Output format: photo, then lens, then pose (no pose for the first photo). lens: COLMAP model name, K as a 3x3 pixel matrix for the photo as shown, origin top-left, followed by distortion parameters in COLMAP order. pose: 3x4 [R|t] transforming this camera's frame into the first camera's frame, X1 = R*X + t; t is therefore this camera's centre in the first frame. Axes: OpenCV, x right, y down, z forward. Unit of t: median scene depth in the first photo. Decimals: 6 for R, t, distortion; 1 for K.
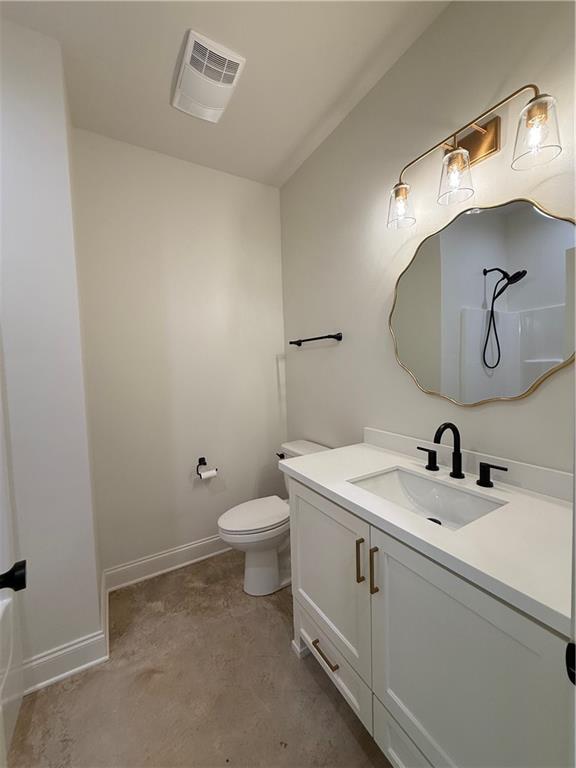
lens RADIAL K [[306.0, 0, 288.9], [0, 306.0, 385.0], [0, 0, 1]] dist [0.000759, 0.000268]
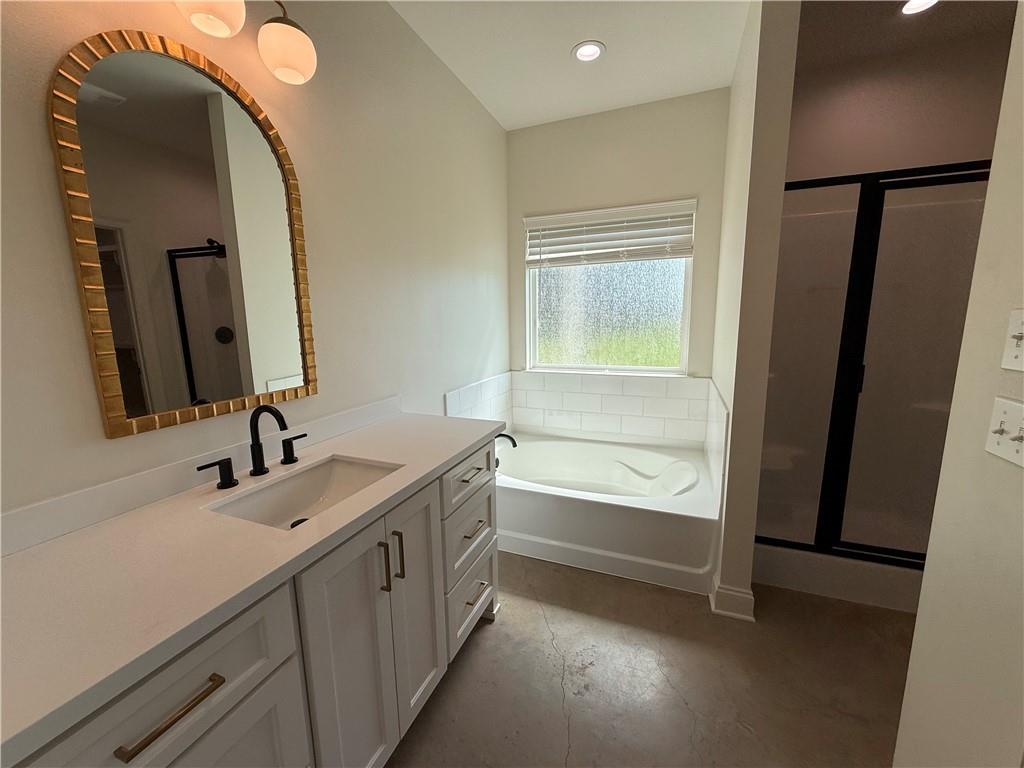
lens RADIAL K [[408.0, 0, 511.6], [0, 408.0, 384.0], [0, 0, 1]] dist [0.000759, 0.000268]
pose [[-0.611482, -0.090773, 0.786034, -0.693190], [0.082200, 0.980735, 0.177204, -0.063223], [-0.786977, 0.172969, -0.592241, 1.143147]]
